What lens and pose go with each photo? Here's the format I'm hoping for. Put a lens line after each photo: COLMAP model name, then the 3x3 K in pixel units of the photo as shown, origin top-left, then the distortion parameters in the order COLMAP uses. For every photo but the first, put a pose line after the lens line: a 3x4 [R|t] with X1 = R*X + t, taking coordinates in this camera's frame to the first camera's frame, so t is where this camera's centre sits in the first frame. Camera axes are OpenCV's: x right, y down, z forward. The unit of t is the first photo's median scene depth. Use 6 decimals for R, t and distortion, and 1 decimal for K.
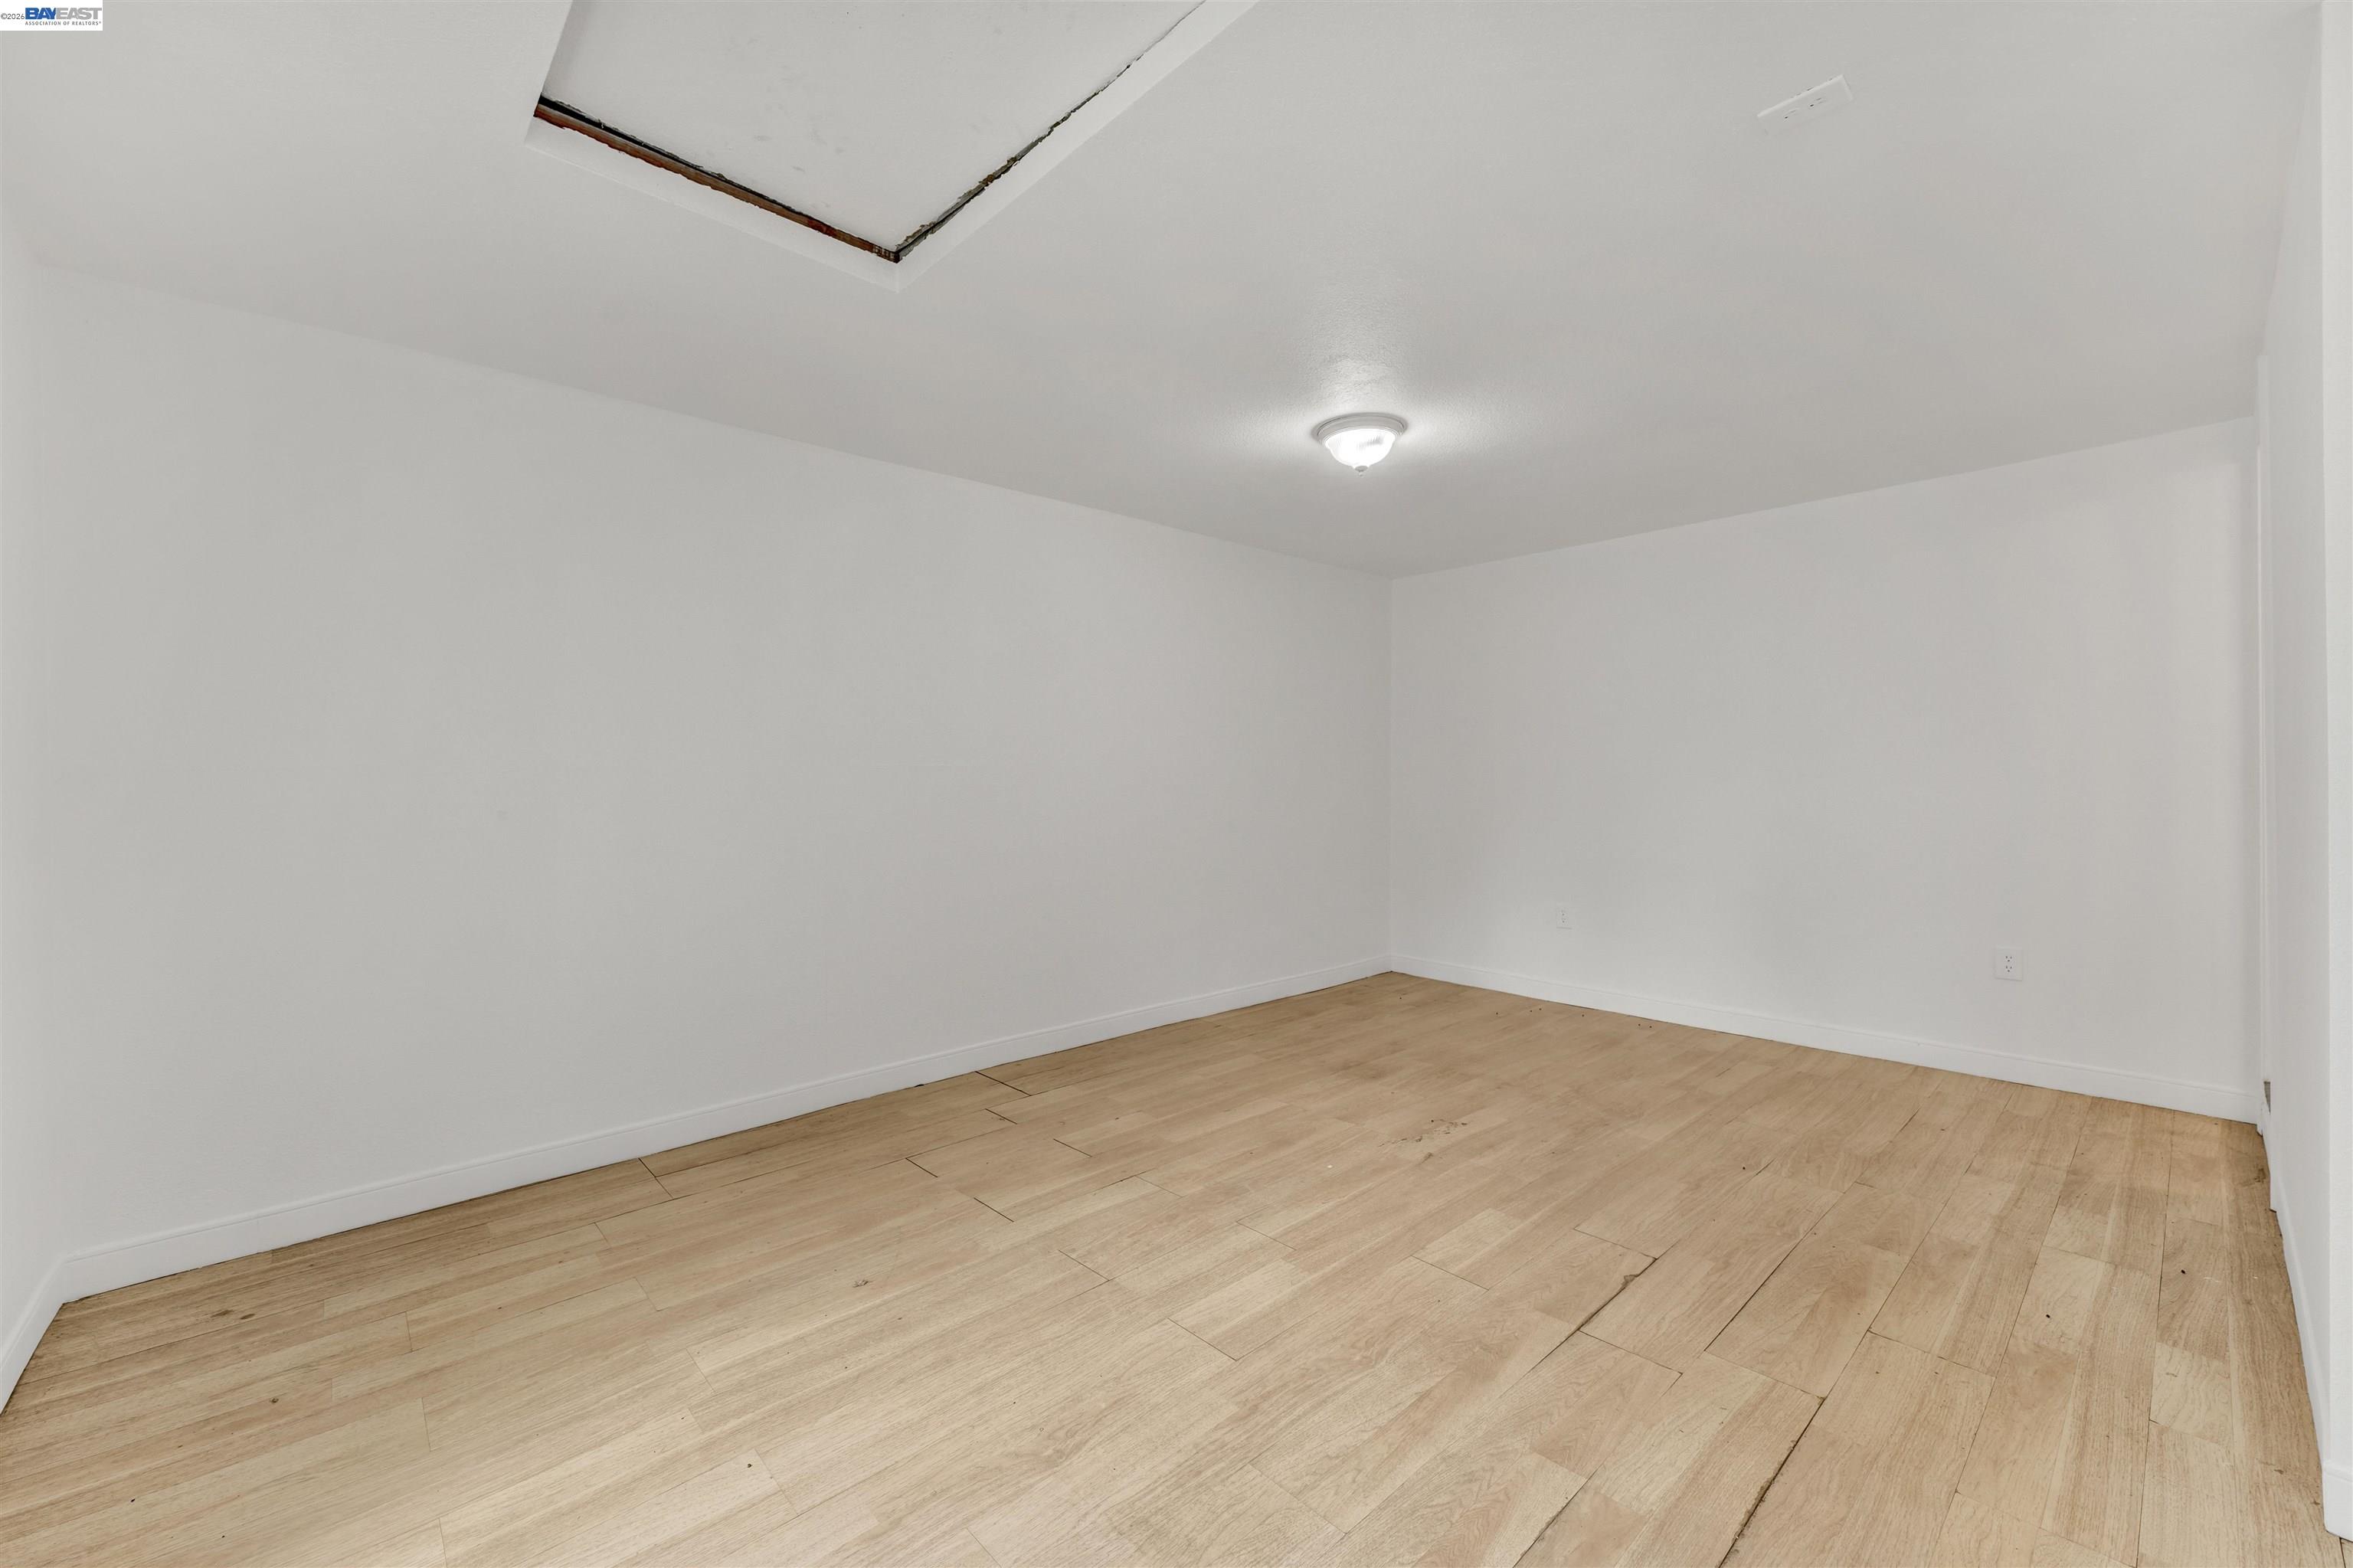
lens RADIAL K [[934.8, 0, 1163.6], [0, 934.8, 785.2], [0, 0, 1]] dist [0.004209, -0.003577]
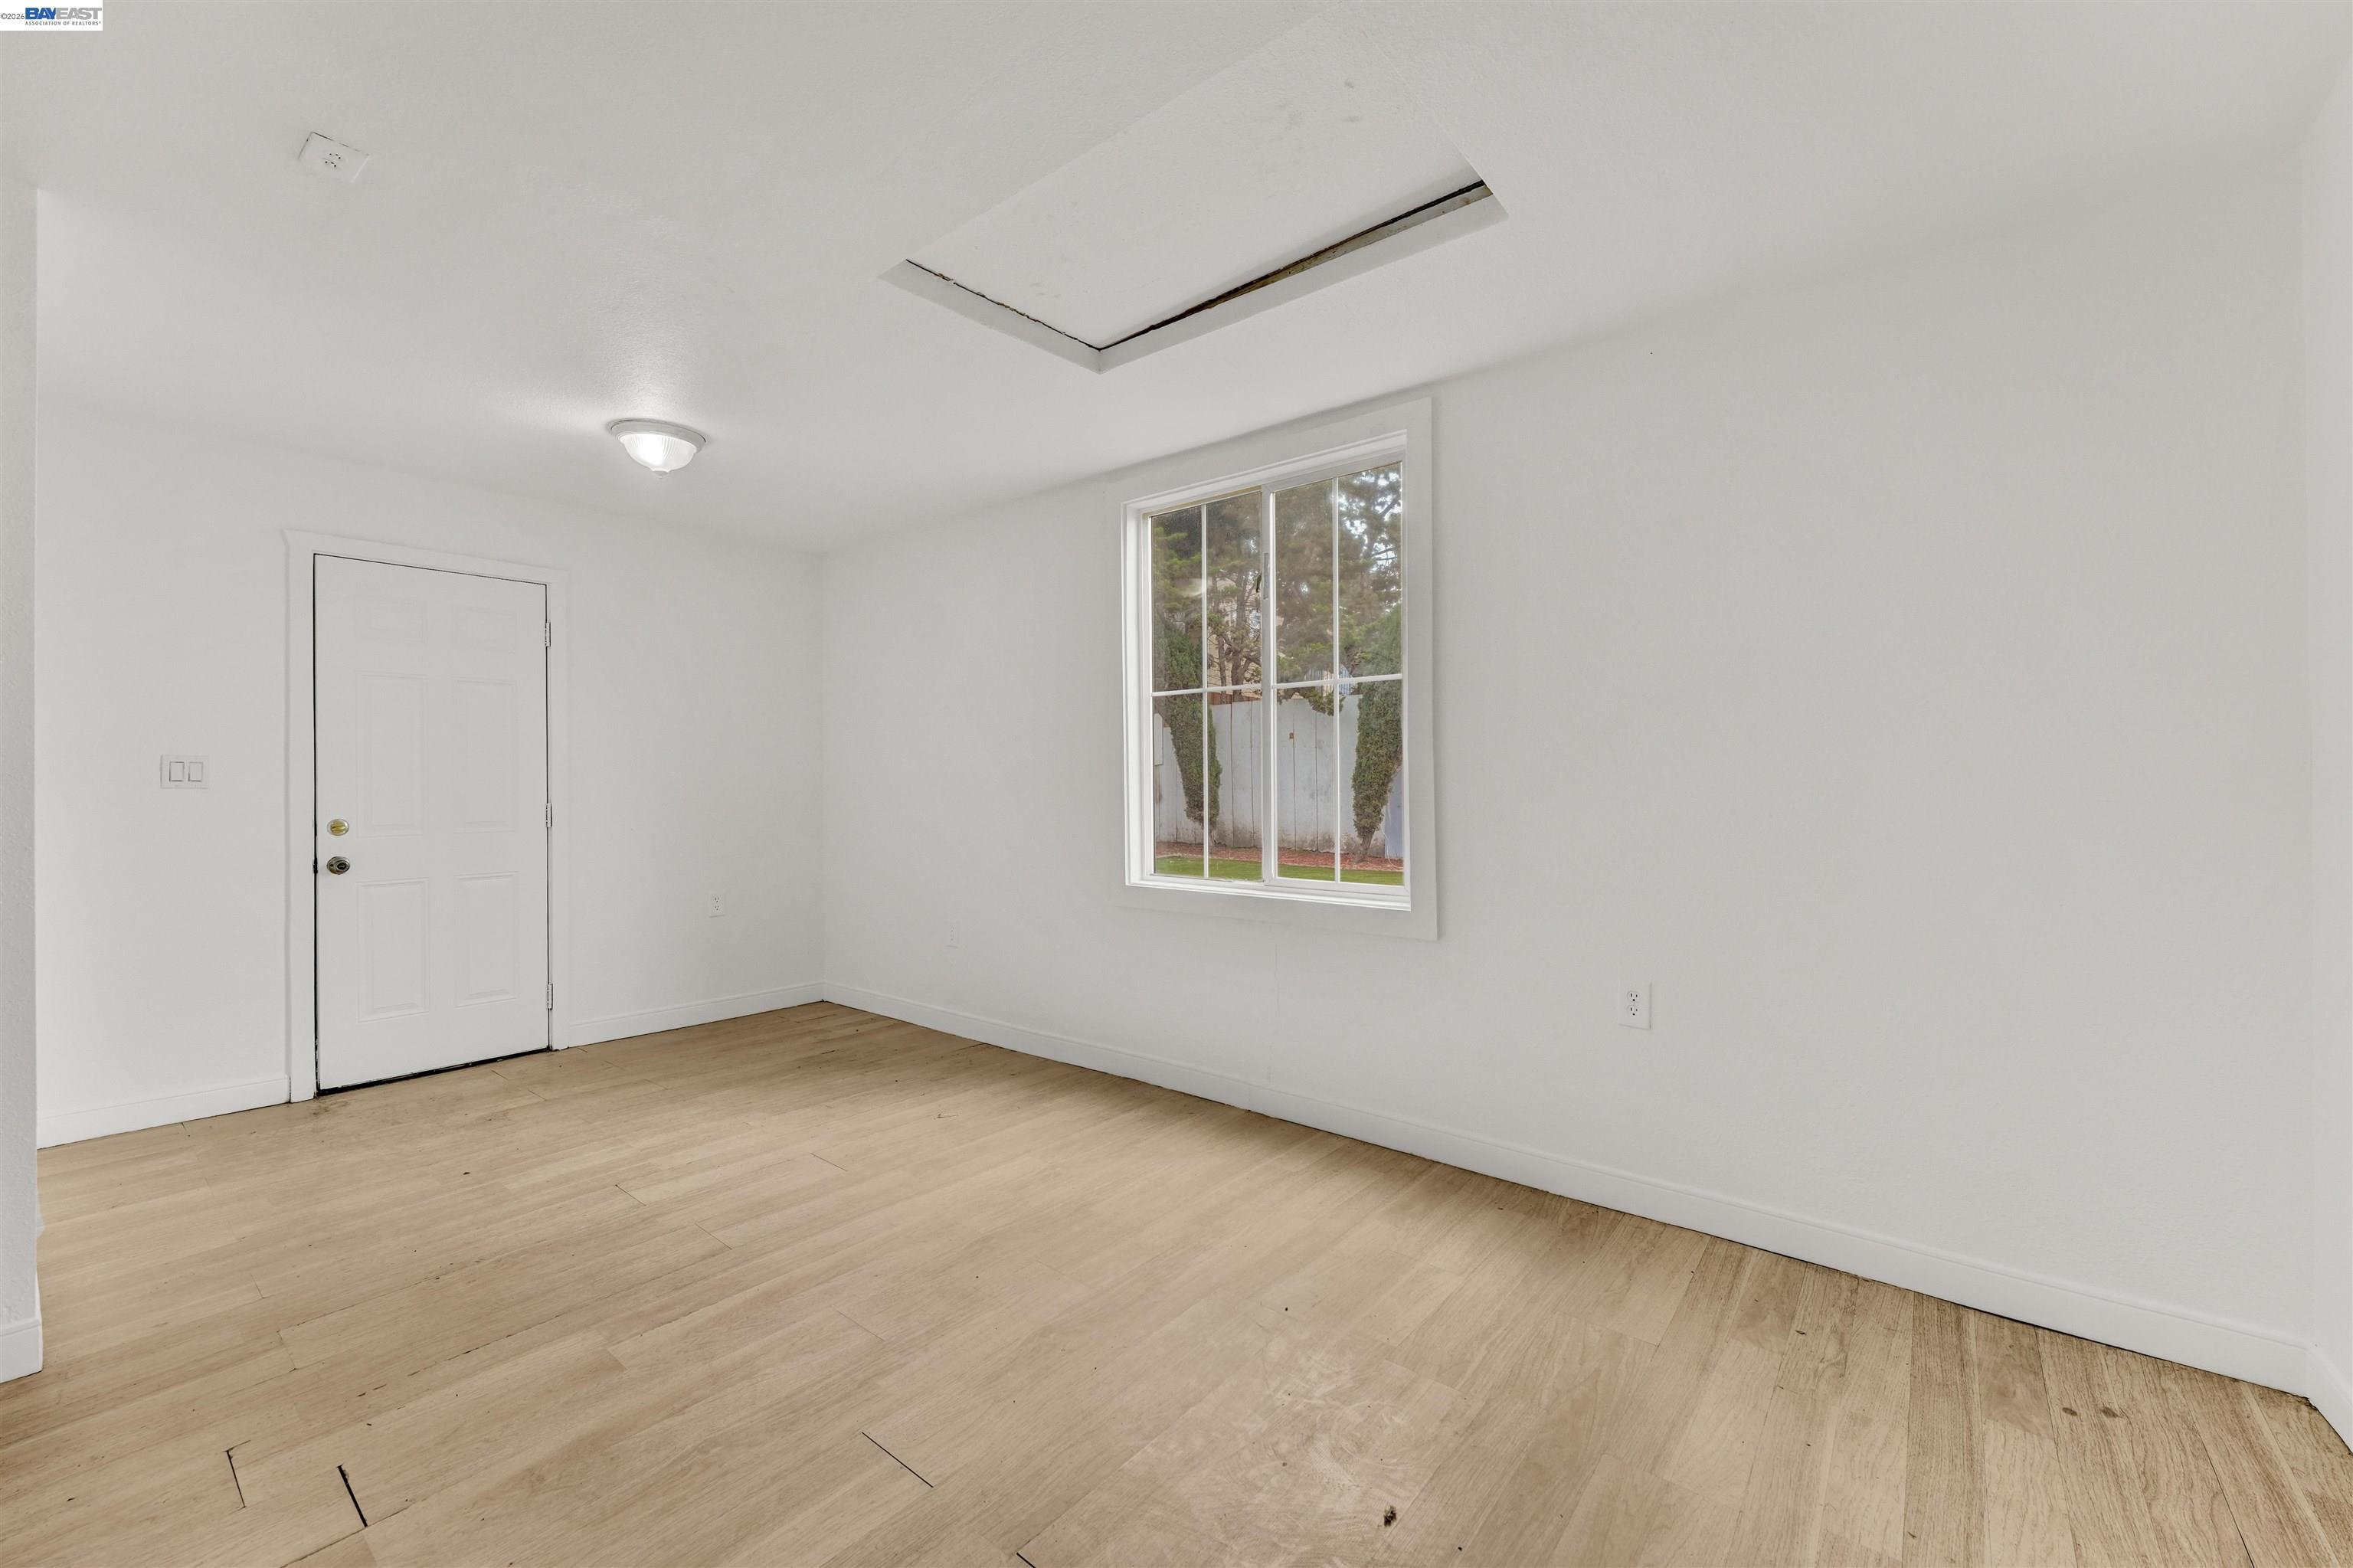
lens RADIAL K [[945.2, 0, 1170.6], [0, 945.2, 779.0], [0, 0, 1]] dist [-0.002822, -0.000979]
pose [[-0.987801, 0.011838, -0.155269, -0.059864], [0.011396, 0.999928, 0.003739, -0.003036], [0.155302, 0.001924, -0.987865, 1.437873]]
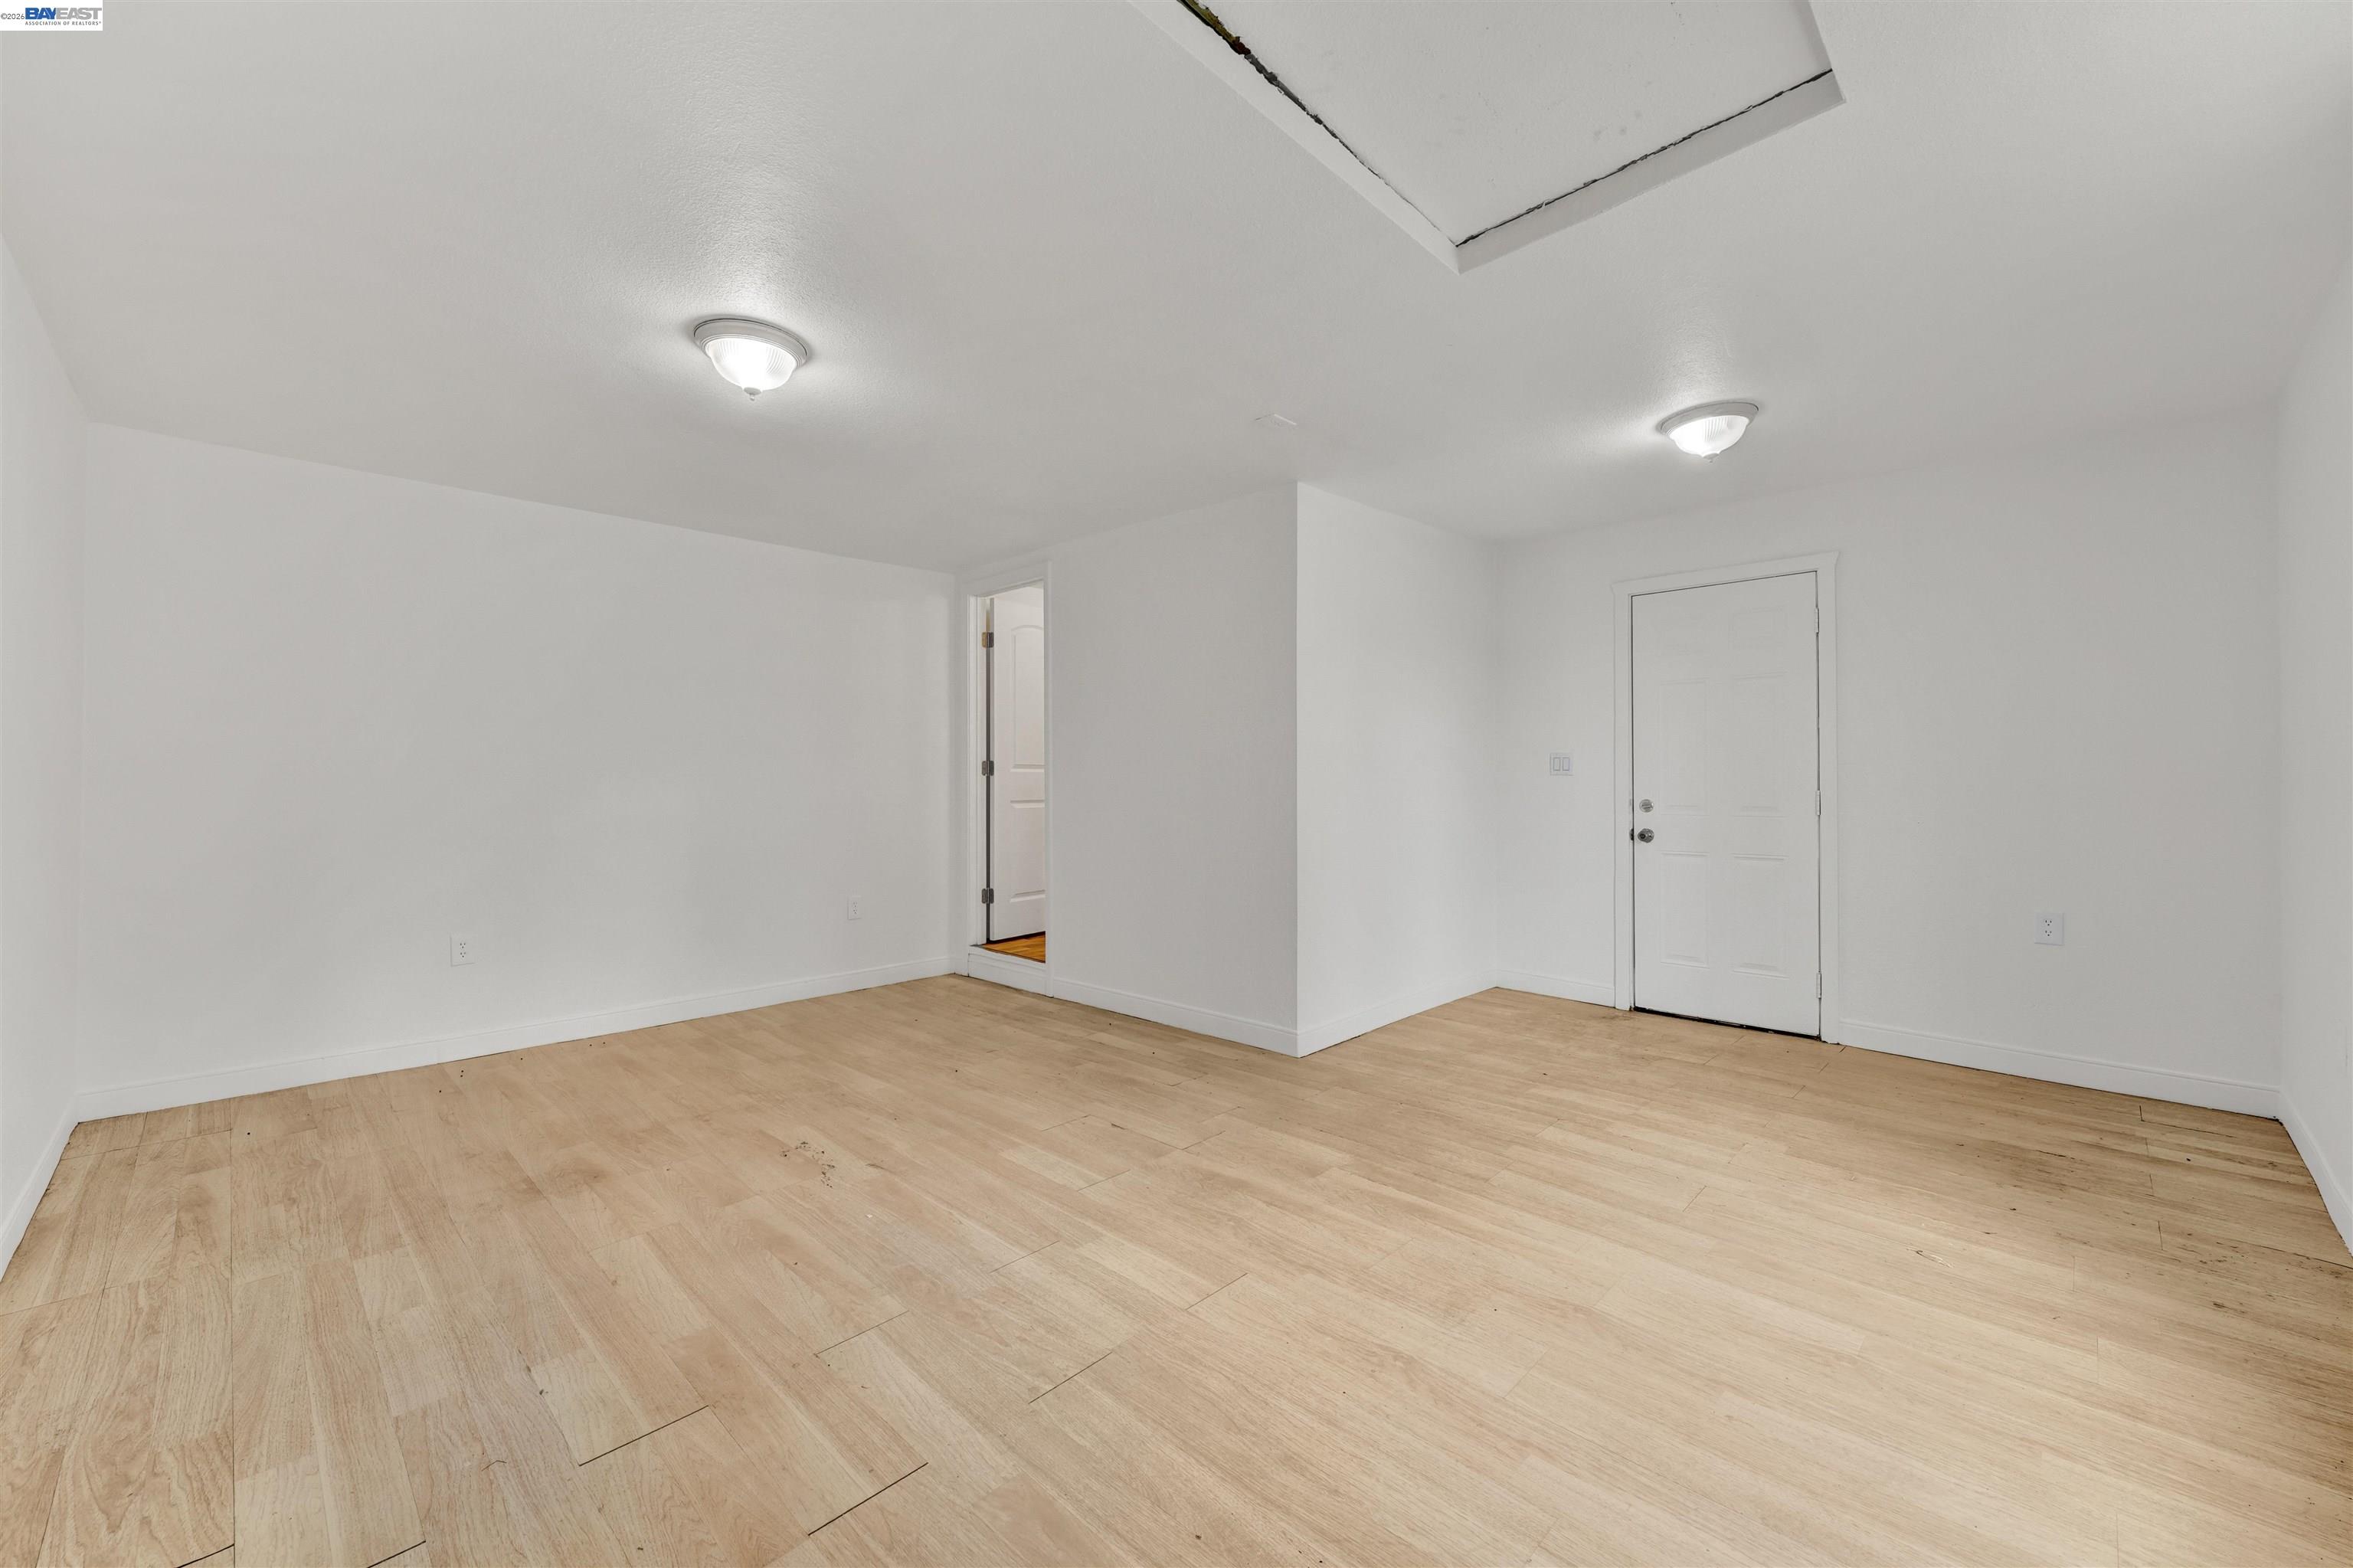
lens RADIAL K [[934.8, 0, 1163.6], [0, 934.8, 785.2], [0, 0, 1]] dist [0.004209, -0.003577]
pose [[-0.053751, 0.000793, 0.998554, -0.794716], [0.011188, 0.999937, -0.000192, 0.010907], [-0.998492, 0.011161, -0.053757, 0.863719]]
